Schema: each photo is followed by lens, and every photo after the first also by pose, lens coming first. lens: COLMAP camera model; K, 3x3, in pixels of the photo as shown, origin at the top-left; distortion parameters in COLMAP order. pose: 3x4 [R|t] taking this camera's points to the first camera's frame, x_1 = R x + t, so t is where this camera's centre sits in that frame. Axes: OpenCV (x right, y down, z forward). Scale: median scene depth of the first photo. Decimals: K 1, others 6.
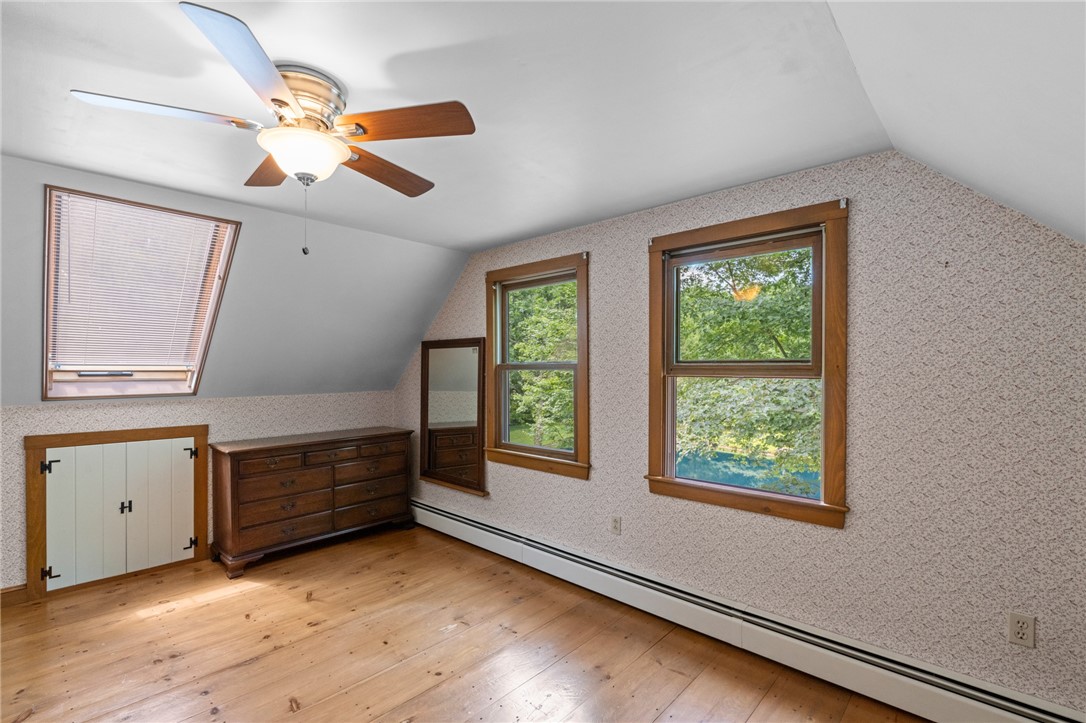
lens RADIAL K [[492.1, 0, 544.4], [0, 492.1, 364.7], [0, 0, 1]] dist [-0.012346, 0.003551]
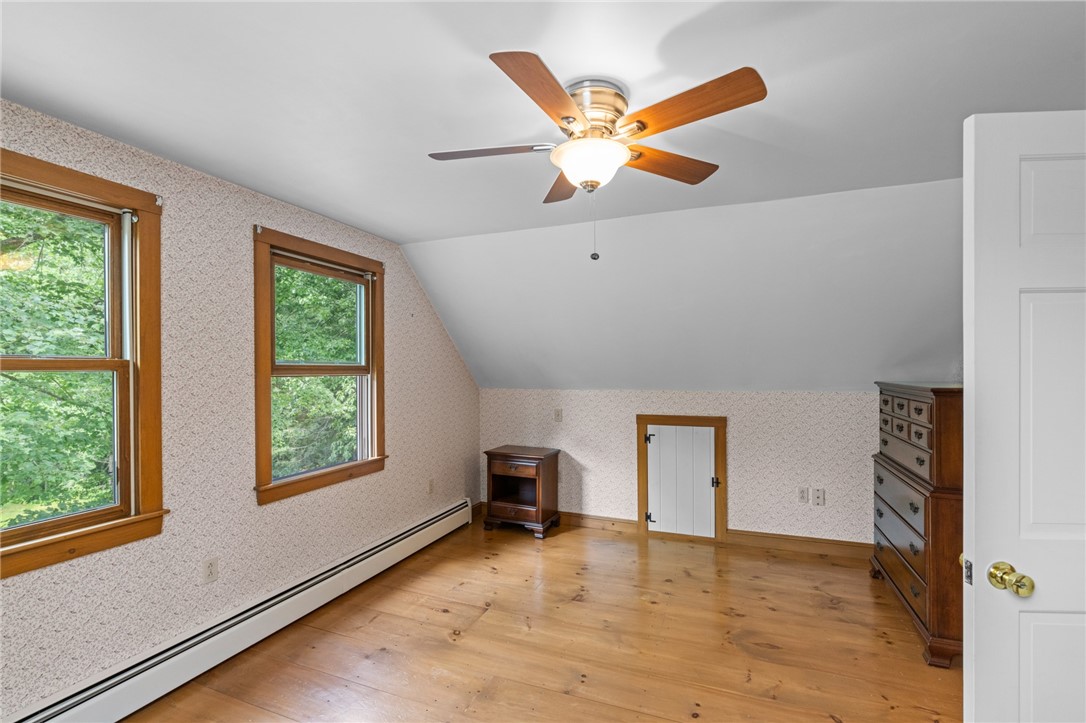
lens RADIAL K [[492.1, 0, 543.4], [0, 492.1, 366.3], [0, 0, 1]] dist [-0.012346, 0.003551]
pose [[-0.363727, 0.016979, 0.931351, -0.829072], [0.010614, 0.999844, -0.014083, 0.022510], [-0.931445, 0.004763, -0.363850, 0.851943]]
